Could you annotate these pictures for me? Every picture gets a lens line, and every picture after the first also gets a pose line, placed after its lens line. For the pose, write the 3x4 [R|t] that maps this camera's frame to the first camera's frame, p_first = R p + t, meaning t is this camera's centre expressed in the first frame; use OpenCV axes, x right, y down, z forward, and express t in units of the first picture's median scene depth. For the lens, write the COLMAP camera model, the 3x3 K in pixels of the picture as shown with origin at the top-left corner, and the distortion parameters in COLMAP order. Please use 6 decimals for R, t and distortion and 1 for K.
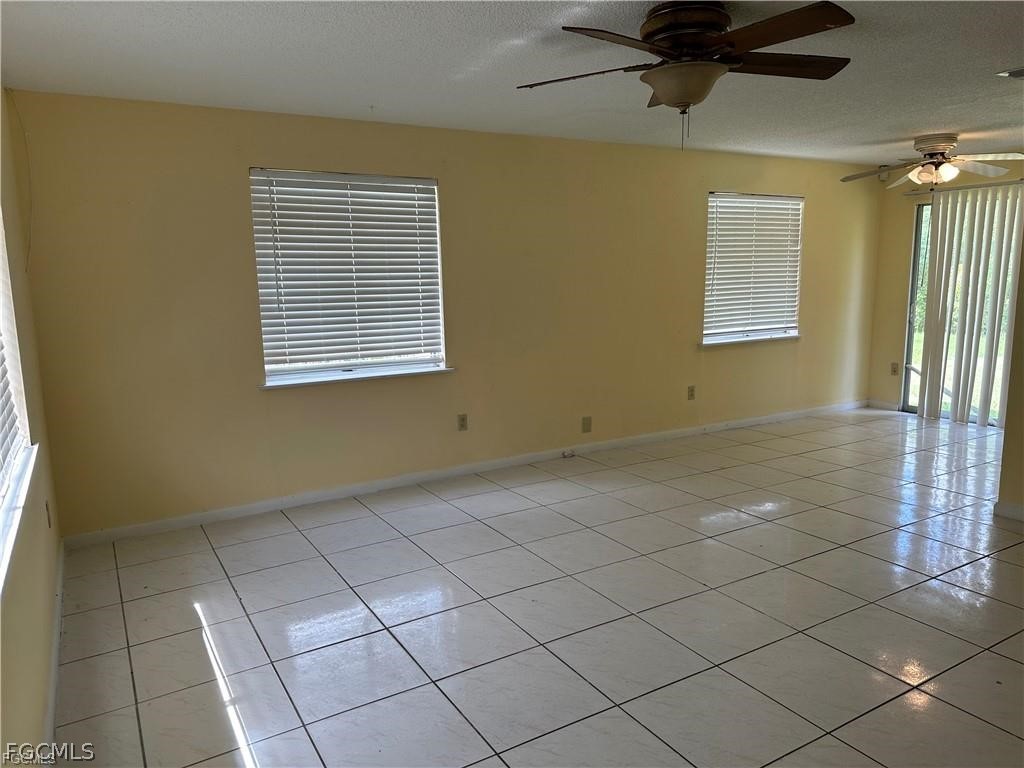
lens RADIAL K [[712.2, 0, 502.2], [0, 712.2, 388.2], [0, 0, 1]] dist [0.066581, -0.083851]
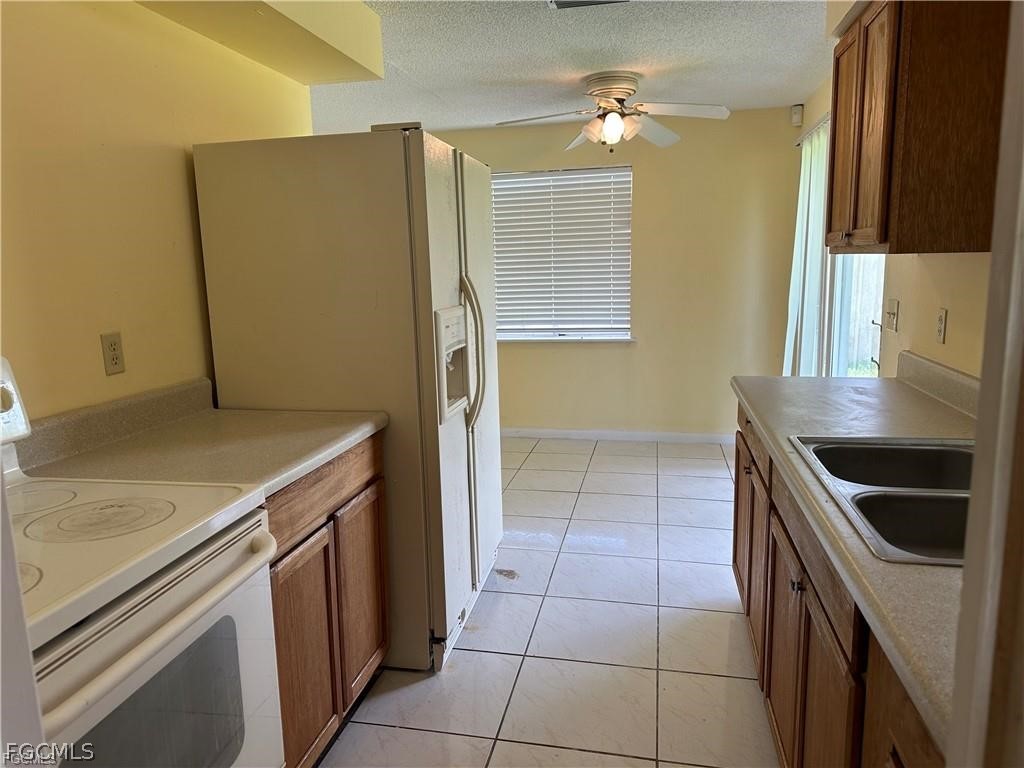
lens RADIAL K [[722.4, 0, 509.6], [0, 722.4, 379.3], [0, 0, 1]] dist [0.108907, -0.102080]
pose [[0.747074, 0.112726, -0.655114, 0.959357], [-0.093572, 0.993537, 0.064253, -0.077420], [0.658123, 0.013299, 0.752793, 0.335391]]
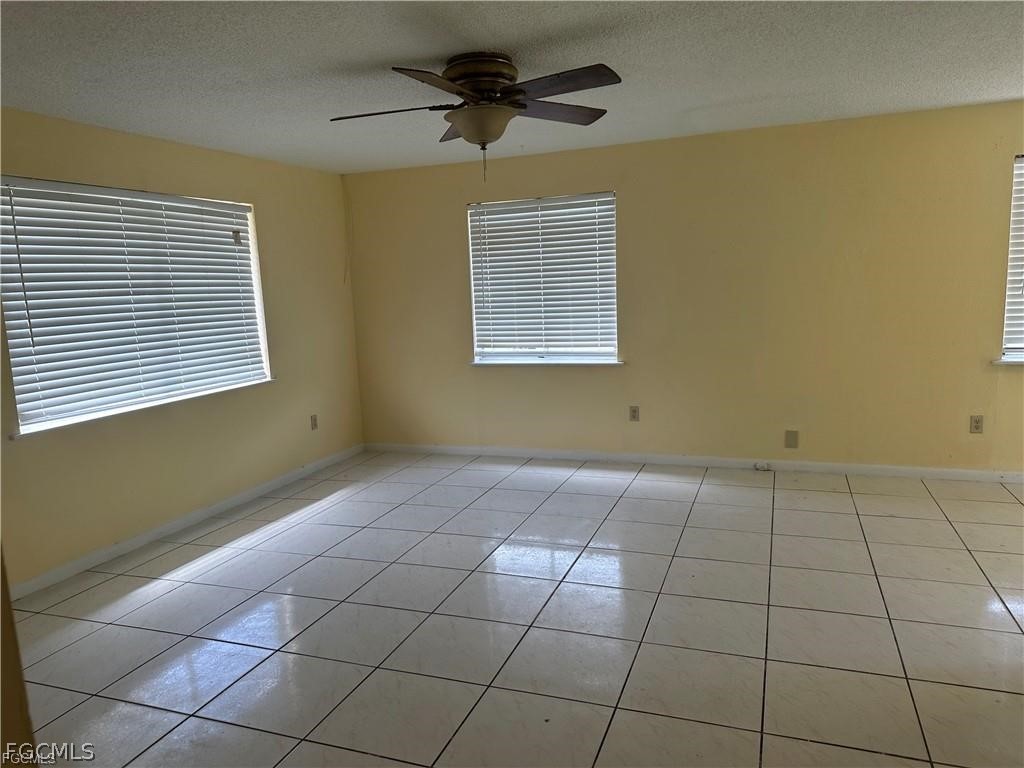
lens RADIAL K [[717.9, 0, 512.0], [0, 717.9, 390.9], [0, 0, 1]] dist [0.047067, -0.060685]
pose [[0.630092, 0.110684, -0.768592, 0.558575], [-0.093282, 0.993411, 0.066587, -0.035418], [0.770897, 0.029740, 0.636265, 0.140044]]
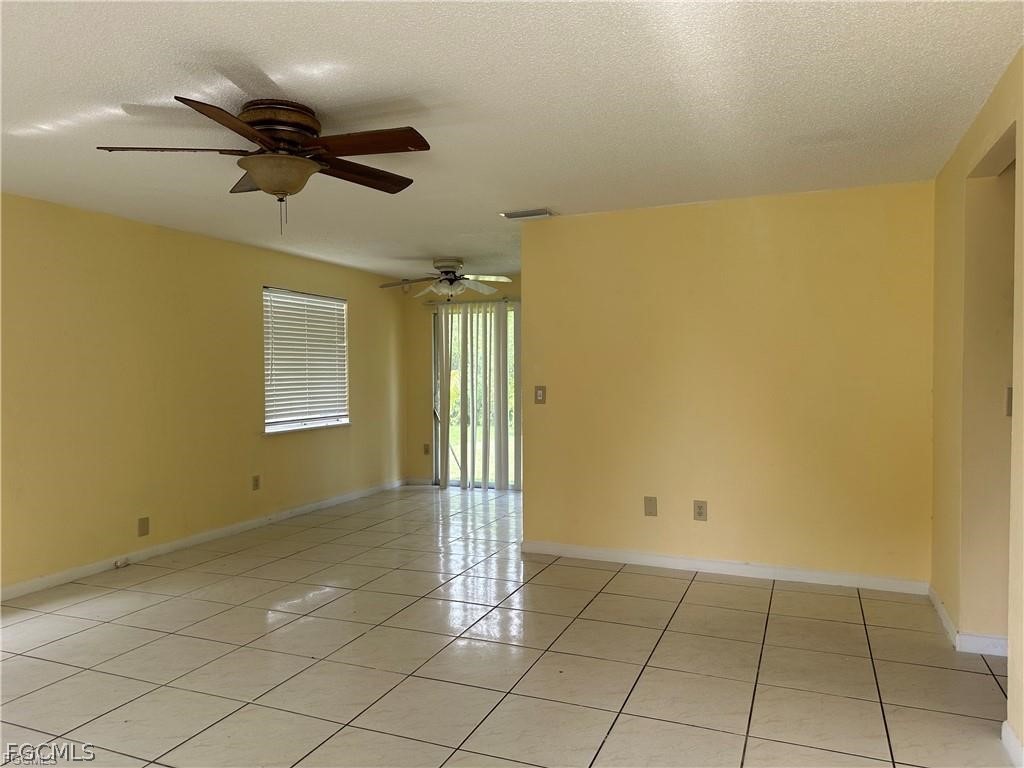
lens RADIAL K [[712.2, 0, 502.2], [0, 712.2, 388.2], [0, 0, 1]] dist [0.066581, -0.083851]
pose [[0.799832, -0.003223, 0.600216, -0.059188], [0.090078, 0.989305, -0.114724, 0.022086], [-0.593427, 0.145826, 0.791568, -0.002190]]
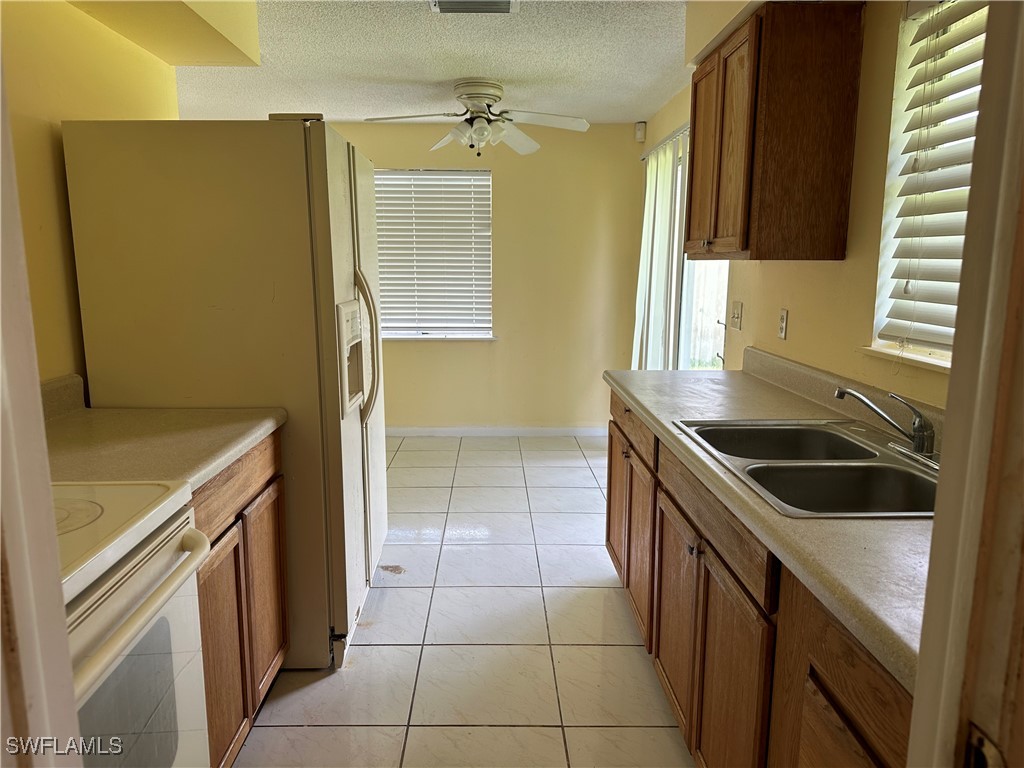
lens RADIAL K [[716.4, 0, 513.7], [0, 716.4, 378.9], [0, 0, 1]] dist [0.141828, -0.181504]
pose [[0.871705, 0.103330, -0.479013, 0.946581], [-0.094081, 0.994621, 0.043346, -0.073235], [0.480915, 0.007281, 0.876737, 0.316245]]
